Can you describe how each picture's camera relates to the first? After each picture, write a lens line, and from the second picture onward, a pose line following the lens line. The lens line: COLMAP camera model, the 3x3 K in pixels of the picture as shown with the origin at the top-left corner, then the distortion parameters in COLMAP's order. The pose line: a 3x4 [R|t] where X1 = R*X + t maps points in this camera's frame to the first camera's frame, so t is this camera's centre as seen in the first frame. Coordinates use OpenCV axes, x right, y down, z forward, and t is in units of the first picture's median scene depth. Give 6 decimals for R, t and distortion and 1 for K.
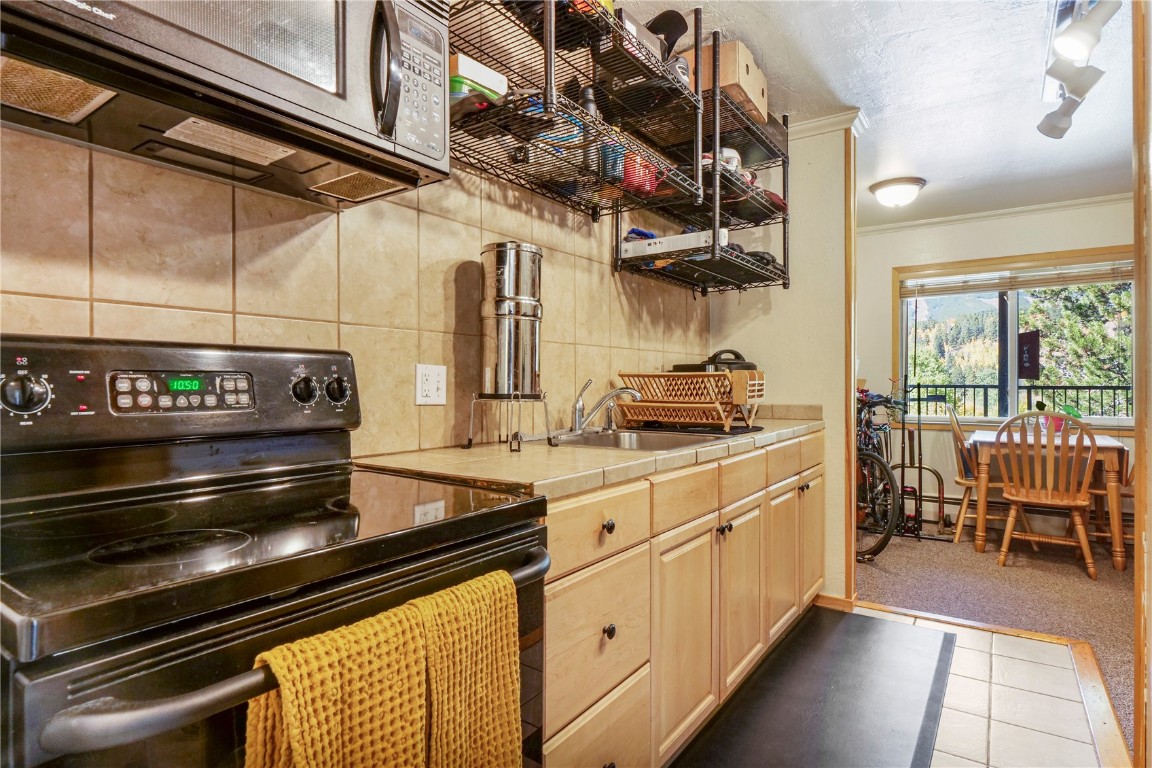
lens RADIAL K [[622.6, 0, 565.4], [0, 622.6, 384.6], [0, 0, 1]] dist [0.000366, 0.000385]
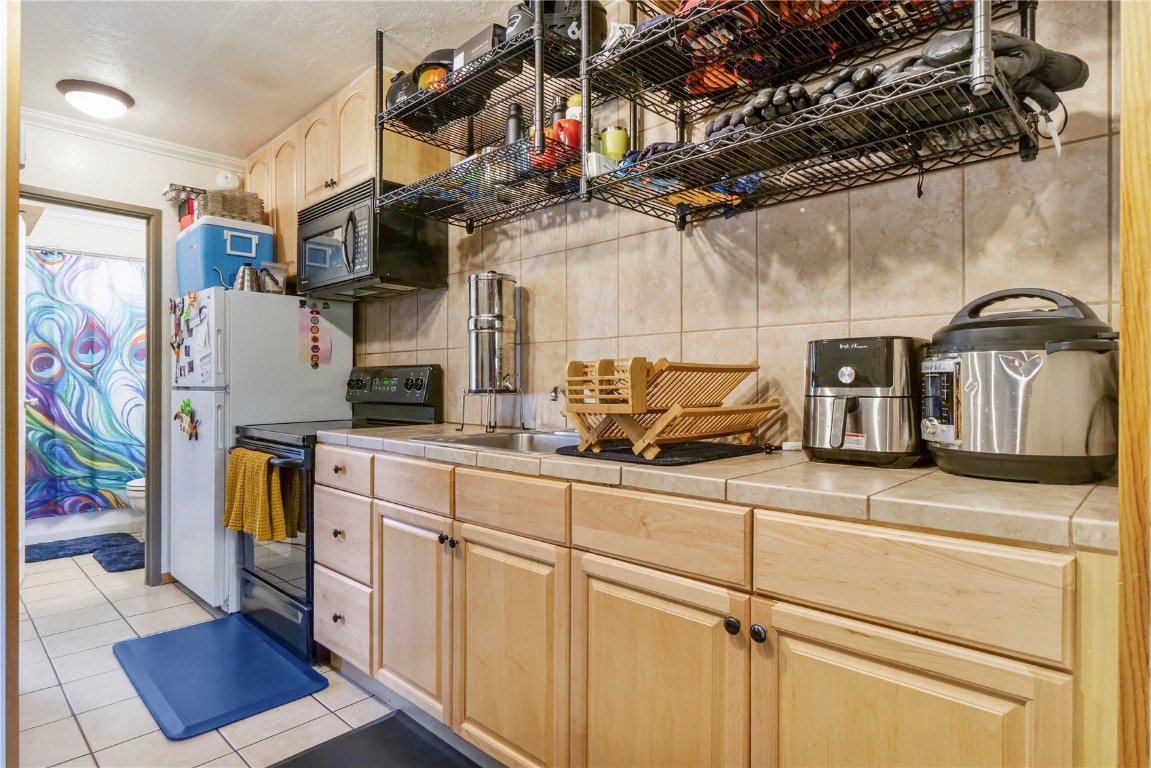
lens RADIAL K [[622.0, 0, 564.9], [0, 622.0, 384.6], [0, 0, 1]] dist [0.000366, 0.000385]
pose [[-0.161934, 0.003456, -0.986796, 1.020161], [-0.000547, 0.999993, 0.003592, 0.000271], [0.986801, 0.001122, -0.161931, 1.192646]]
